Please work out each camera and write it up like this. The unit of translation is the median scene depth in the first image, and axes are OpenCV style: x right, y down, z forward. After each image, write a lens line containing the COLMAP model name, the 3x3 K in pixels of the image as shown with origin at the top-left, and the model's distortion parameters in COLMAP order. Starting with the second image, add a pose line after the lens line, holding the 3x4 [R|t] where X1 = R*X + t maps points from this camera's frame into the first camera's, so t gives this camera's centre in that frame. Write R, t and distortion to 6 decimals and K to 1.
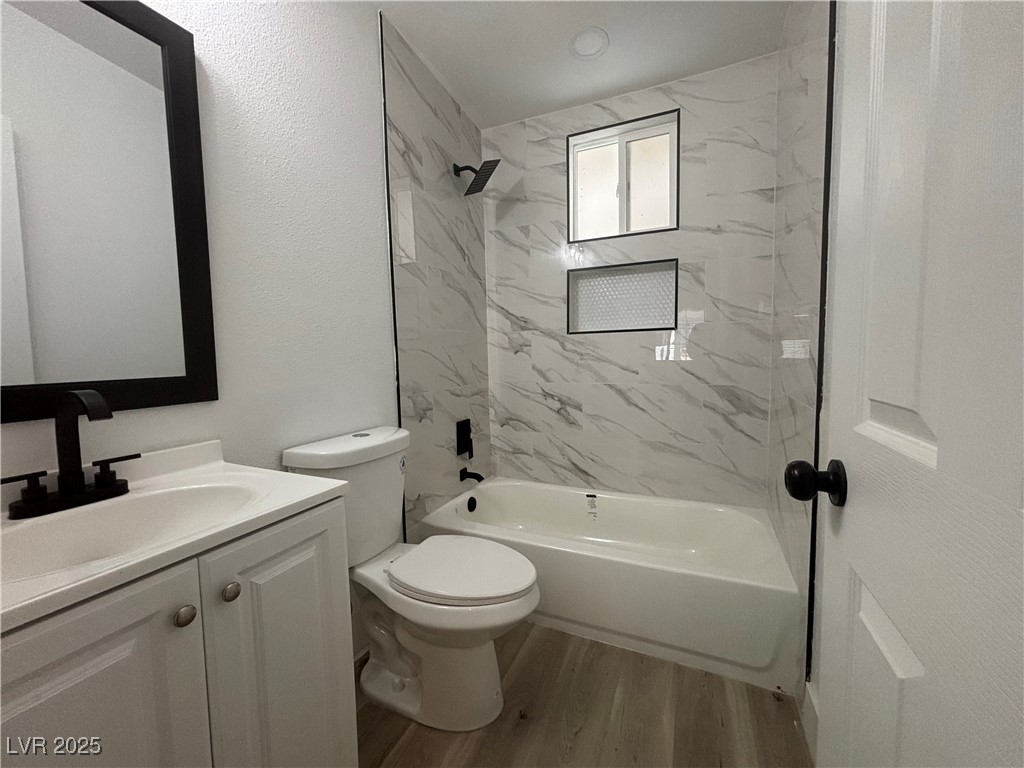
lens RADIAL K [[411.8, 0, 510.3], [0, 411.8, 378.9], [0, 0, 1]] dist [-0.000028, 0.001529]
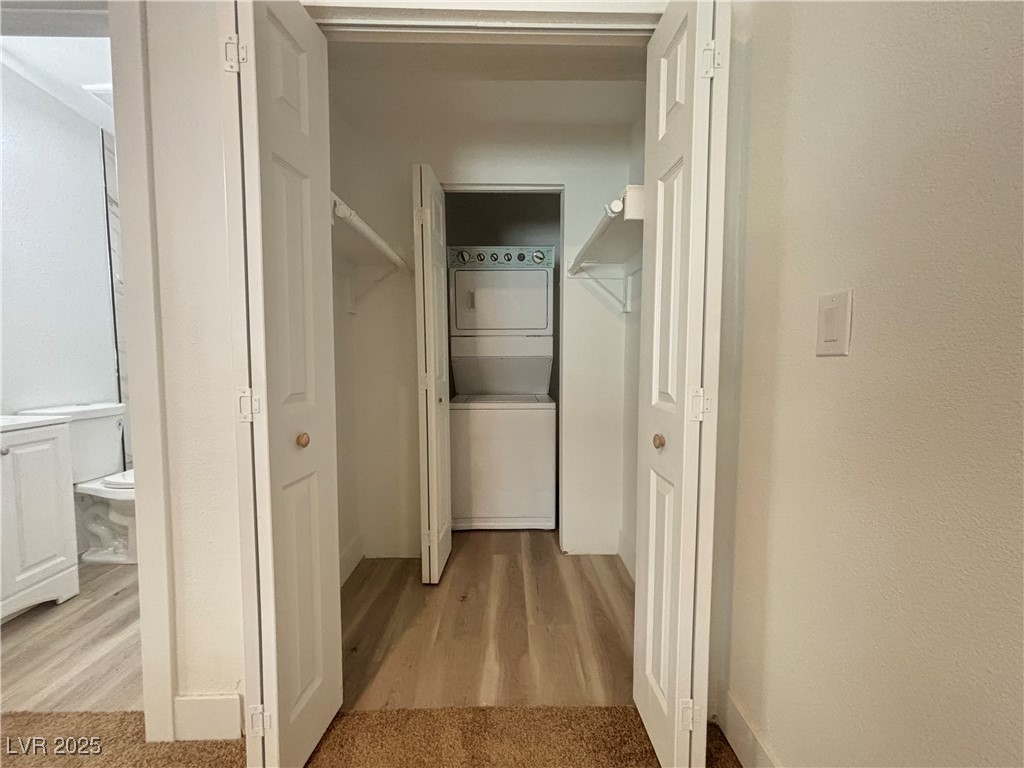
lens RADIAL K [[411.8, 0, 514.7], [0, 411.8, 383.8], [0, 0, 1]] dist [-0.000028, 0.001529]
pose [[0.901675, -0.005048, 0.432385, 0.394370], [0.013463, 0.999775, -0.016402, 0.096251], [-0.432204, 0.020611, 0.901540, -1.009585]]
